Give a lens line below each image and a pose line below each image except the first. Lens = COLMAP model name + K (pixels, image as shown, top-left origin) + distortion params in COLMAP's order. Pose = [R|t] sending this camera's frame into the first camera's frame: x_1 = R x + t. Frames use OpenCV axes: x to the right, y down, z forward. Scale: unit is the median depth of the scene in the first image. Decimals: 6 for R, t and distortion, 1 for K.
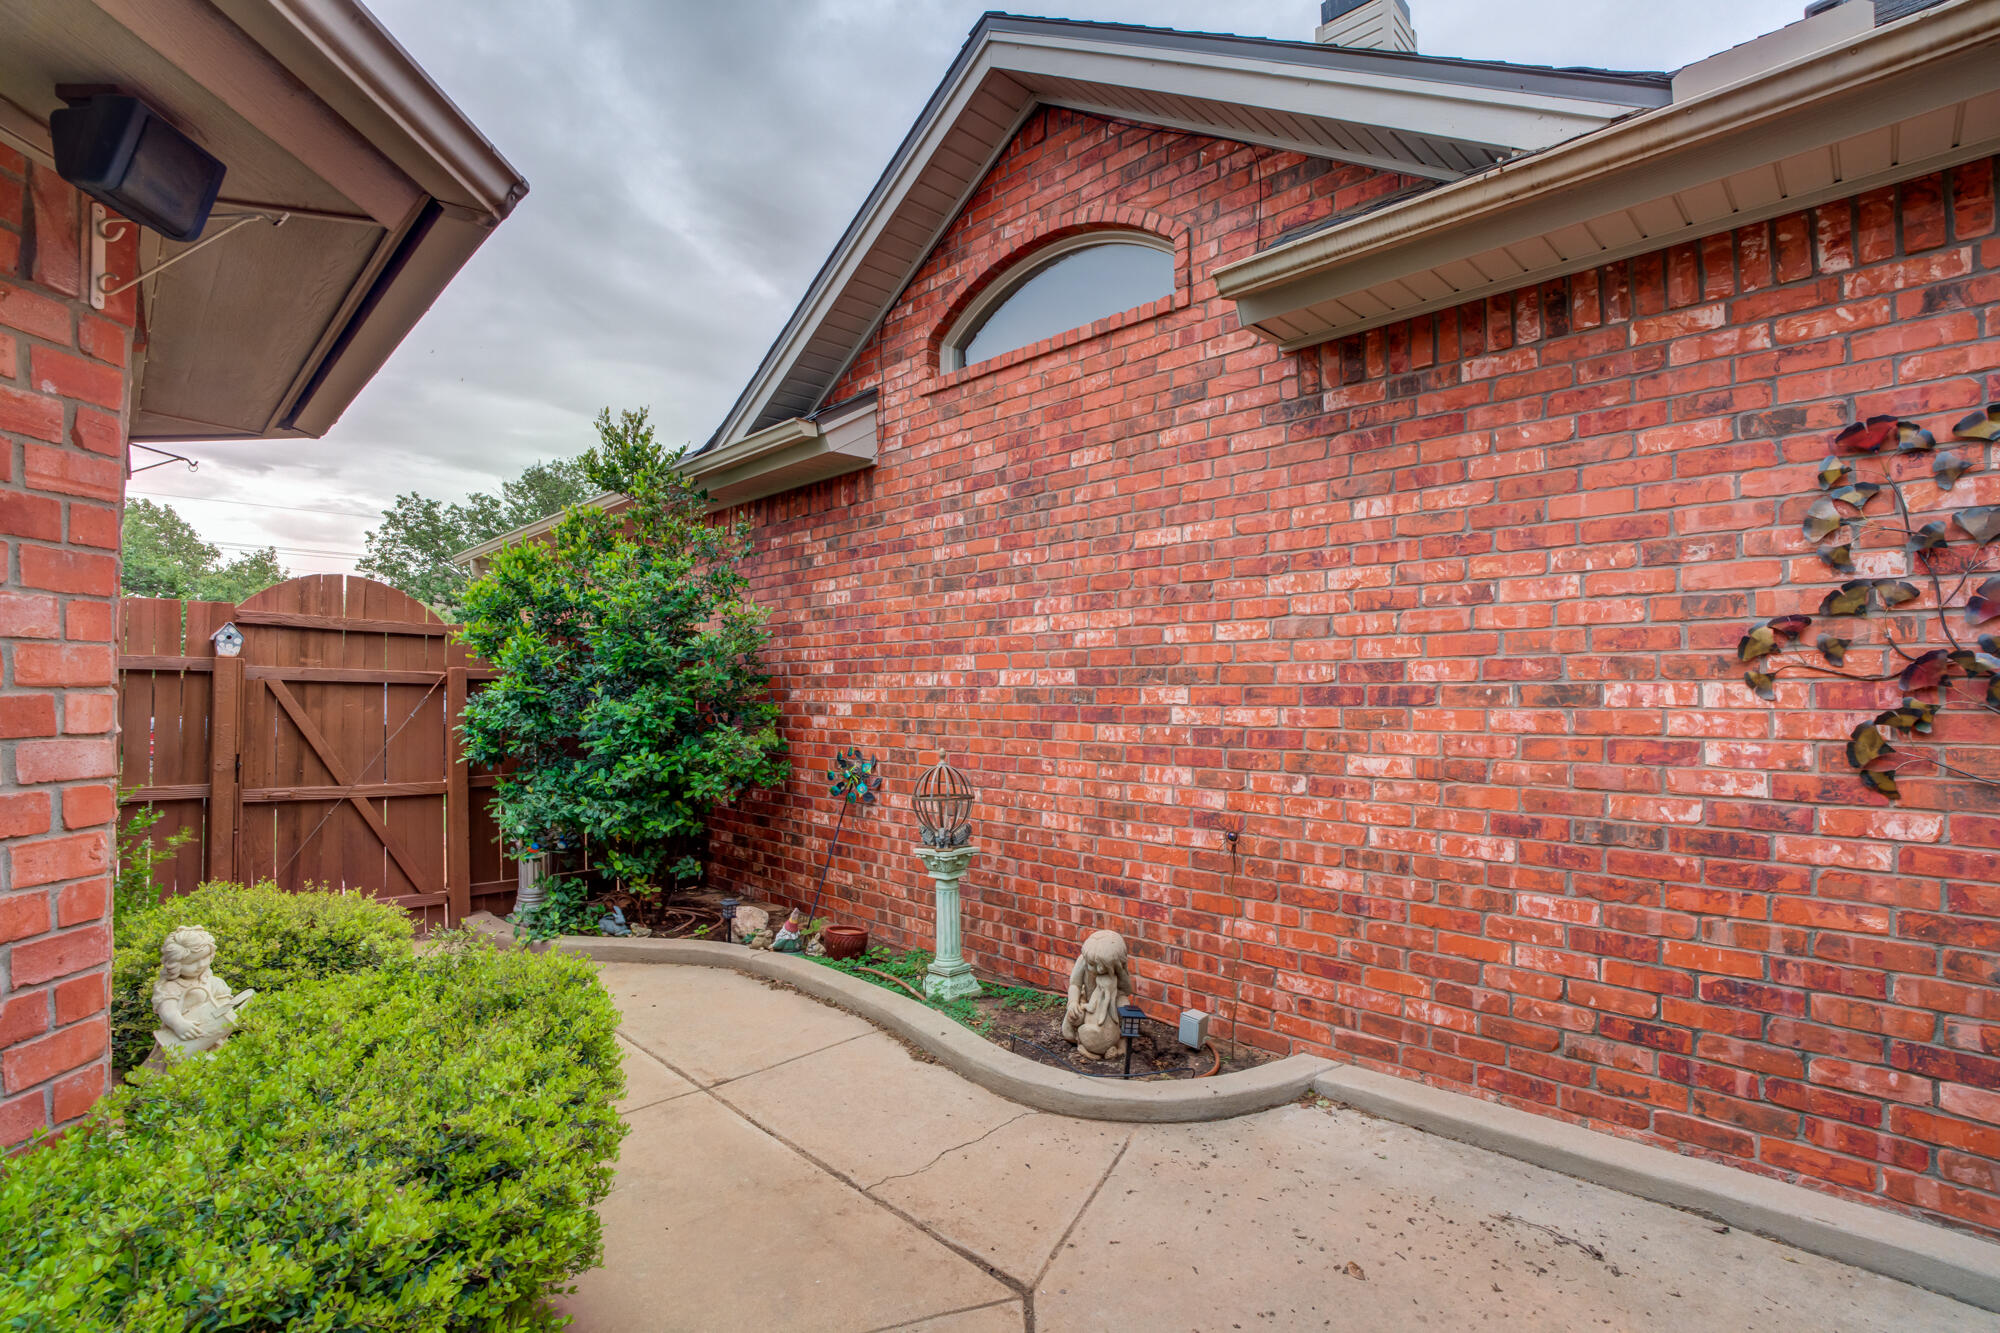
lens RADIAL K [[937.1, 0, 1000.0], [0, 937.1, 666.5], [0, 0, 1]] dist [-0.041322, 0.000225]
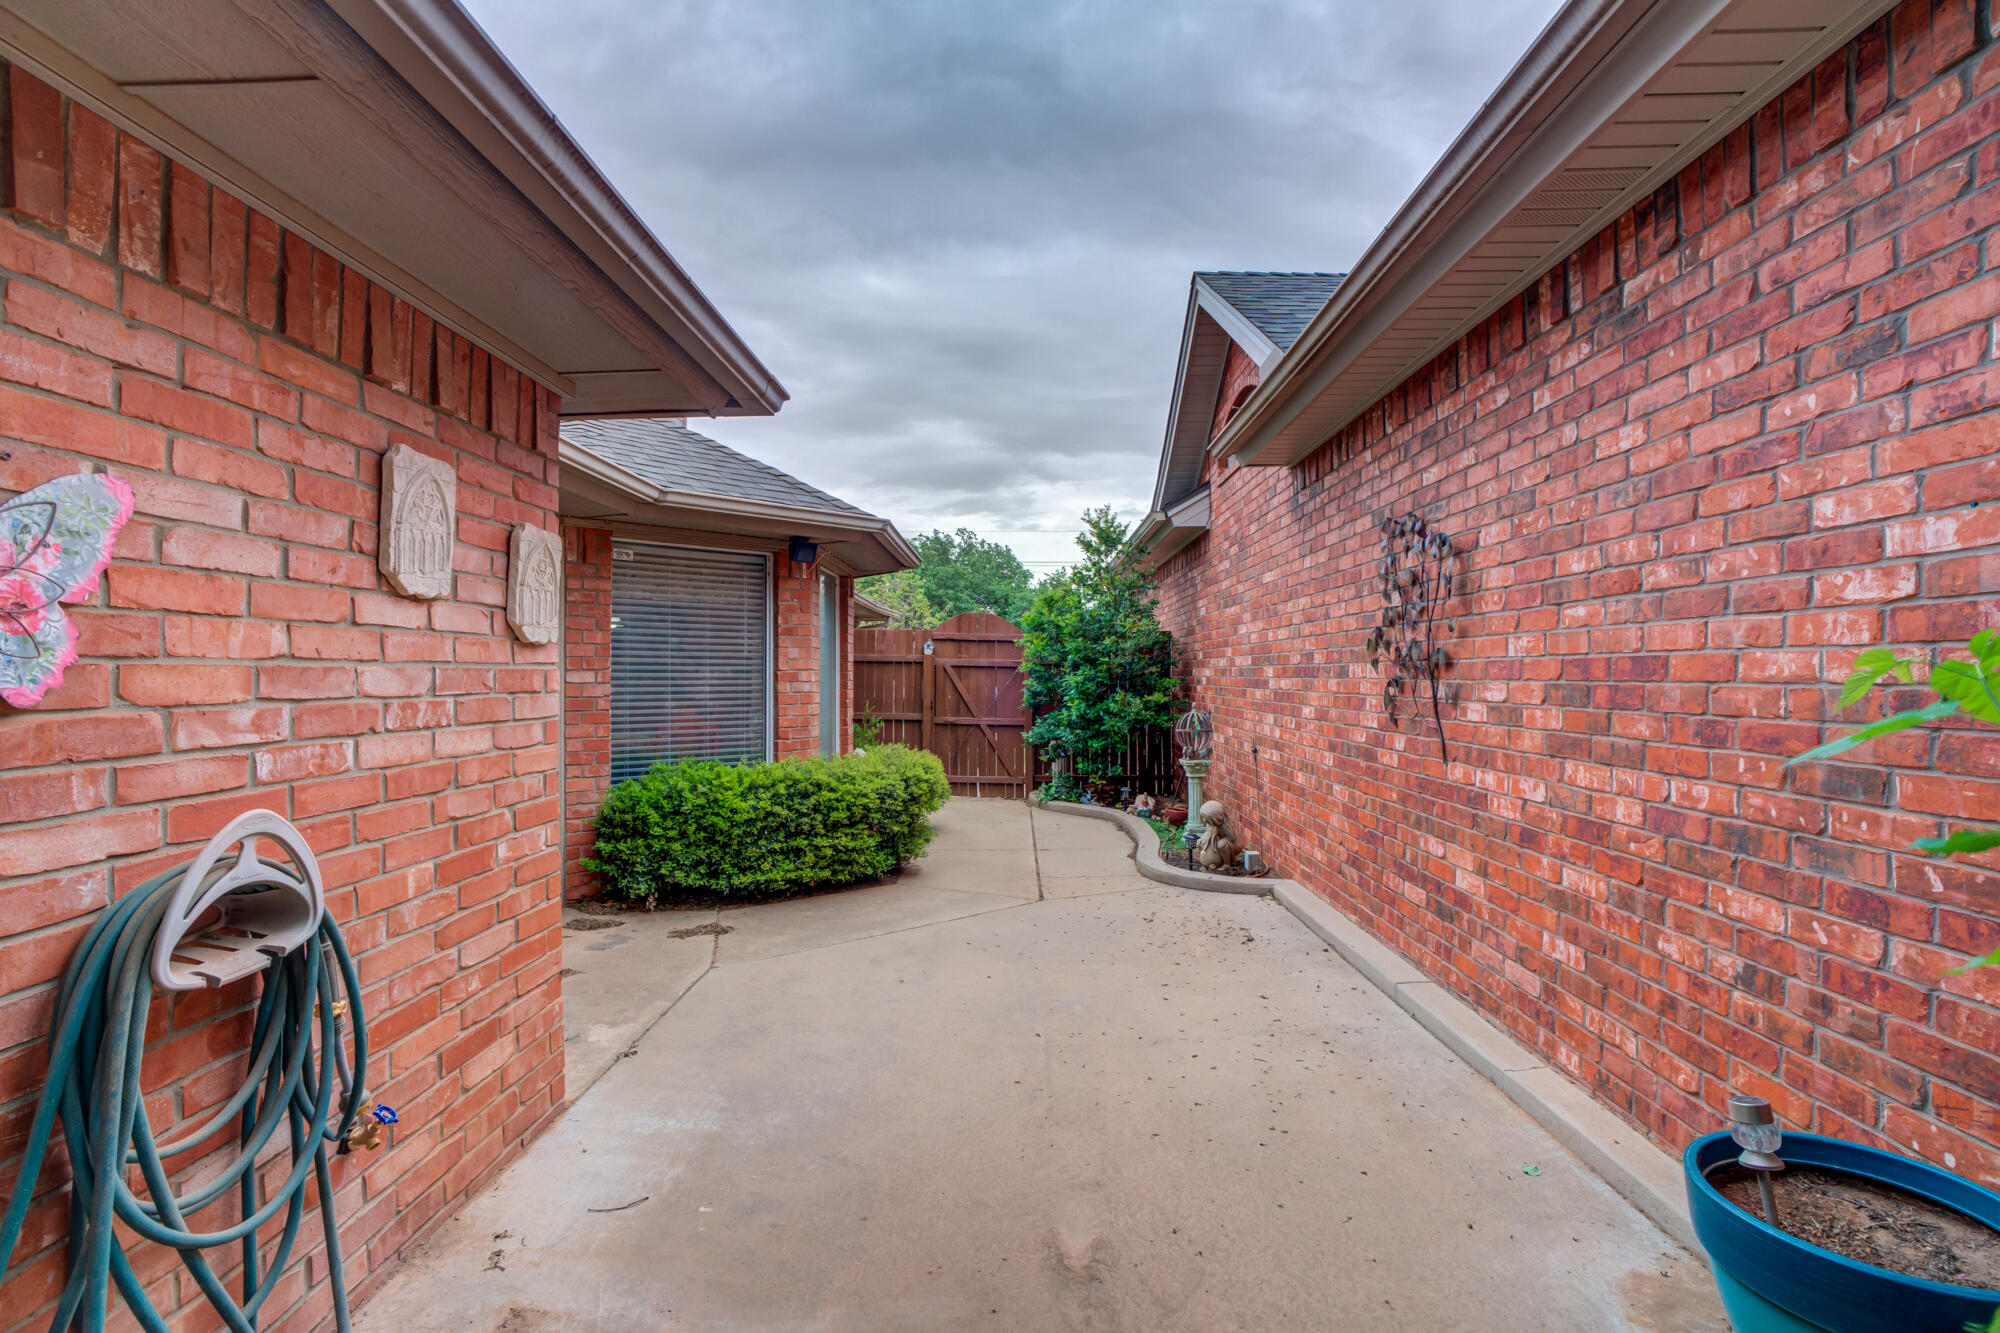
lens RADIAL K [[917.2, 0, 1002.3], [0, 917.2, 661.9], [0, 0, 1]] dist [-0.019086, 0.012988]
pose [[0.704869, -0.008586, -0.709285, 0.773106], [0.021446, 0.999728, 0.009210, -0.009851], [0.709013, -0.021703, 0.704861, -0.384996]]
